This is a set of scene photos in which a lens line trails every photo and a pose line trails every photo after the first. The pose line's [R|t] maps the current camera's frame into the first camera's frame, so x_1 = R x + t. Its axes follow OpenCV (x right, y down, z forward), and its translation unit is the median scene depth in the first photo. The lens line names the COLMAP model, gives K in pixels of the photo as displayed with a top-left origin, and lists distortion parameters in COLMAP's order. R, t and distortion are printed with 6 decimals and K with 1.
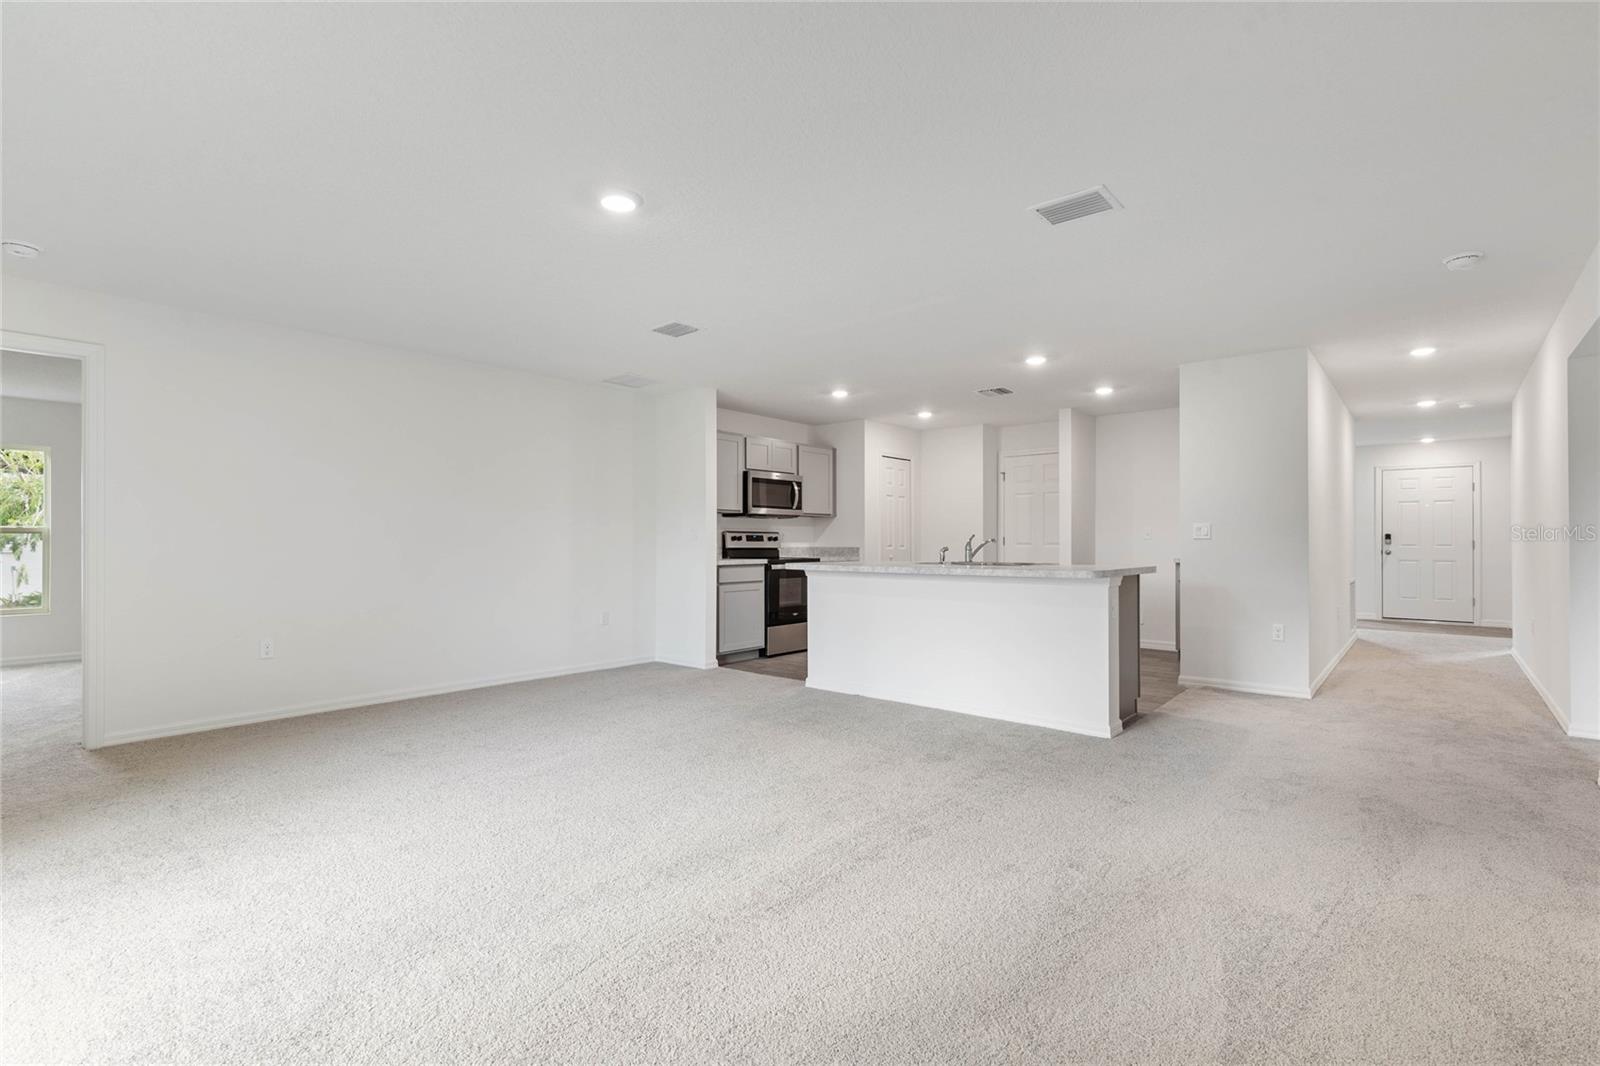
lens RADIAL K [[724.0, 0, 808.3], [0, 724.0, 531.8], [0, 0, 1]] dist [0.003976, -0.001355]
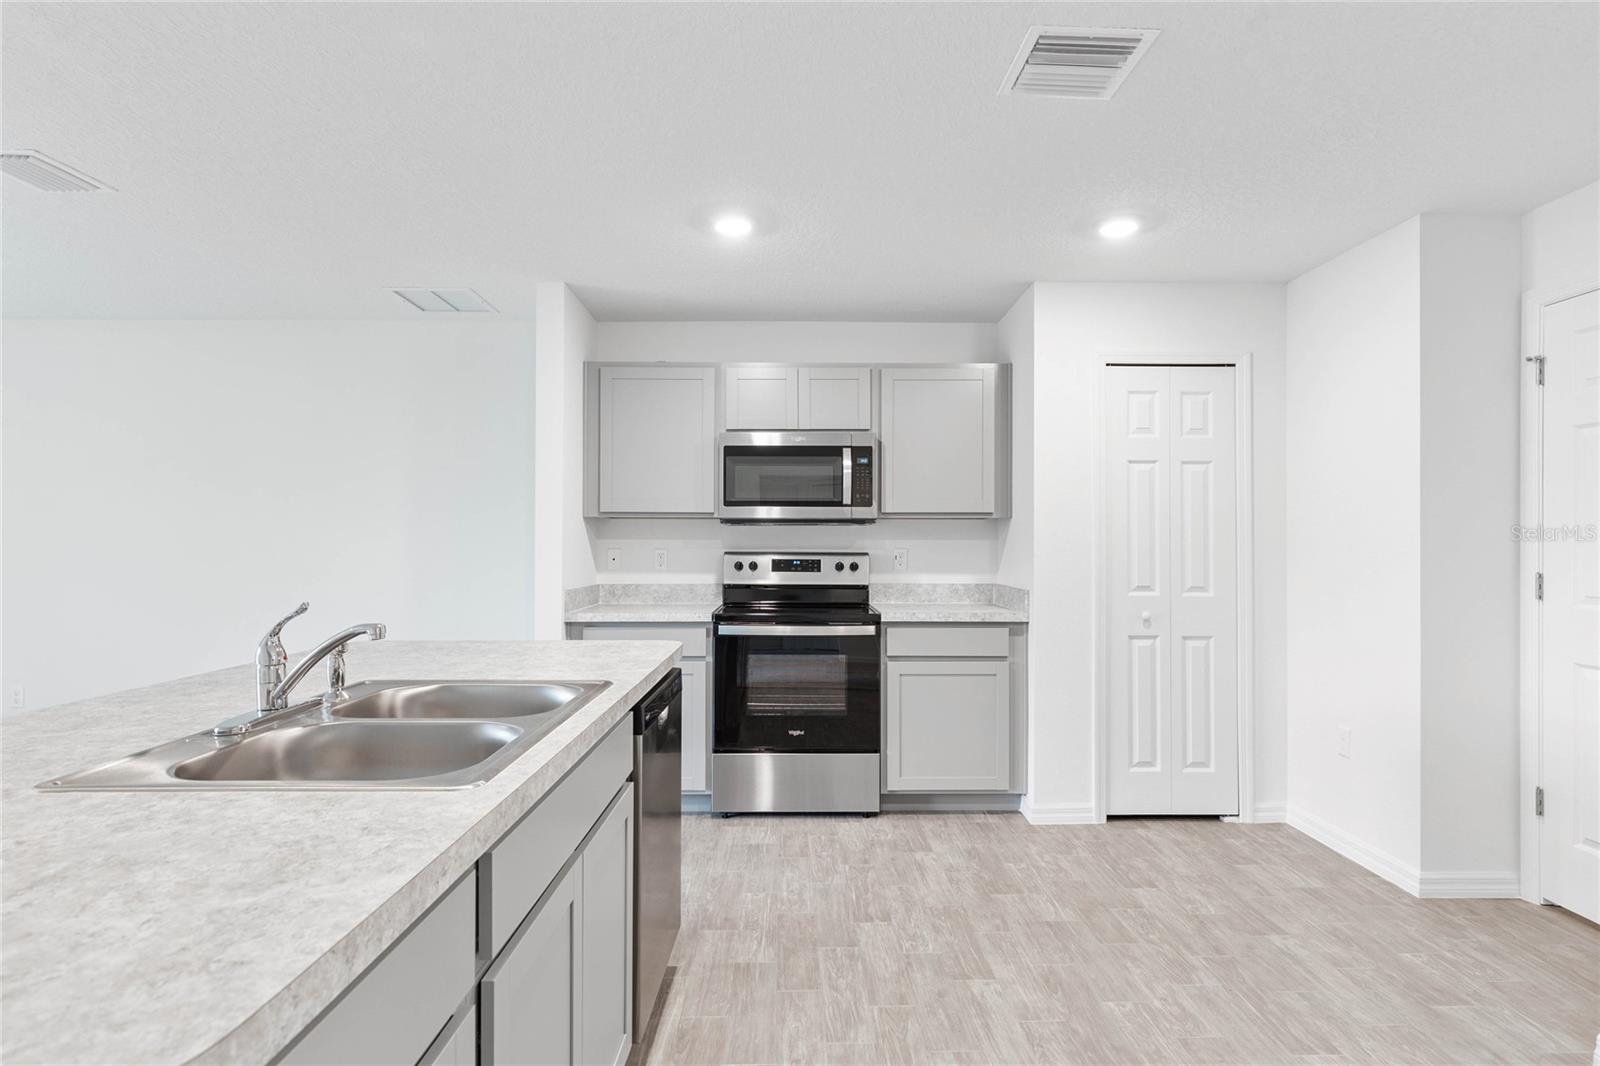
lens RADIAL K [[846.9, 0, 803.5], [0, 846.9, 538.5], [0, 0, 1]] dist [0.006383, -0.002565]
pose [[0.667365, -0.003034, -0.744724, 0.381117], [0.008083, 0.999962, 0.003170, -0.012238], [0.744687, -0.008135, 0.667365, 0.625536]]
